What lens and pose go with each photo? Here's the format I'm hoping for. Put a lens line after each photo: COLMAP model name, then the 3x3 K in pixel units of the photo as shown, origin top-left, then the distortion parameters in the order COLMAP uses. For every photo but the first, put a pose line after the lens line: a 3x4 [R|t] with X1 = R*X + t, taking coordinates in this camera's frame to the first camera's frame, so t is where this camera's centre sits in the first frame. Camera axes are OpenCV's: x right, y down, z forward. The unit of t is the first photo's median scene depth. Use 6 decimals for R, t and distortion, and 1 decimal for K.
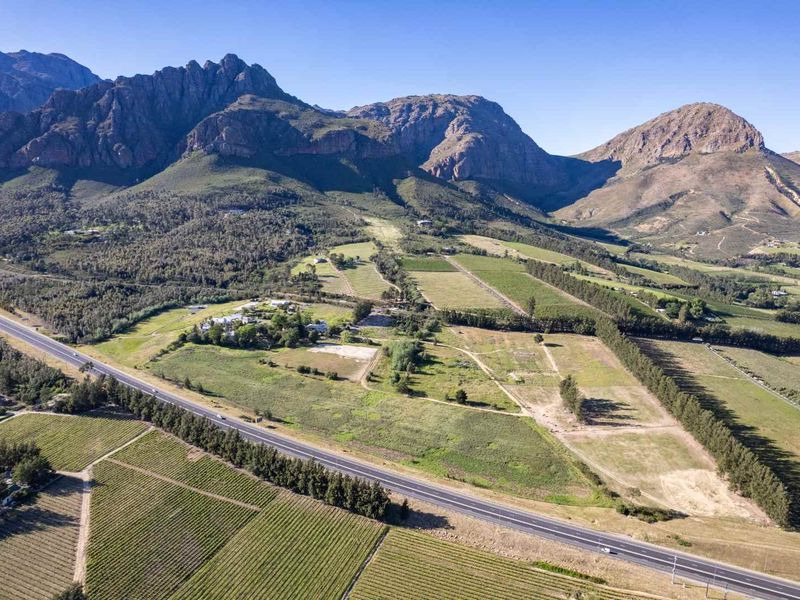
lens RADIAL K [[577.4, 0, 401.4], [0, 577.4, 300.1], [0, 0, 1]] dist [-0.078358, 0.064744]
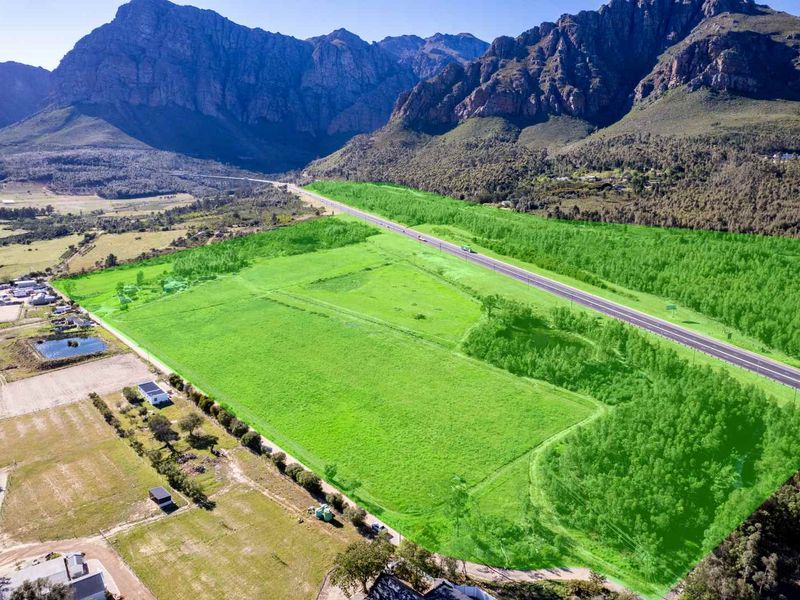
lens RADIAL K [[577.4, 0, 401.4], [0, 577.4, 300.1], [0, 0, 1]] dist [-0.078358, 0.064744]
pose [[0.831805, 0.103035, -0.545421, -0.311032], [-0.089734, 0.994657, 0.051050, 0.012847], [0.547766, 0.006479, 0.836606, 0.257329]]
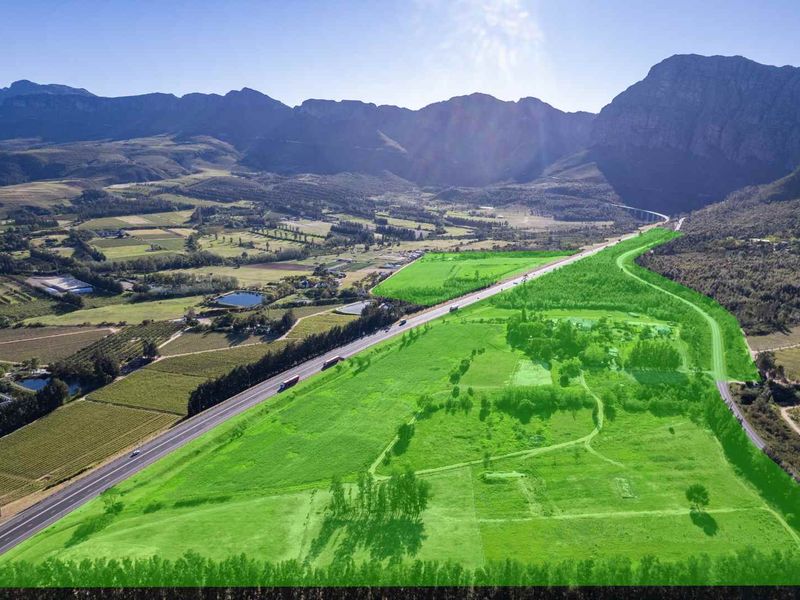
lens RADIAL K [[577.4, 0, 401.4], [0, 577.4, 300.1], [0, 0, 1]] dist [-0.078358, 0.064744]
pose [[0.037158, 0.195178, -0.980064, 0.320266], [-0.227901, 0.956551, 0.181855, -0.056365], [0.972975, 0.216600, 0.080025, 0.338617]]
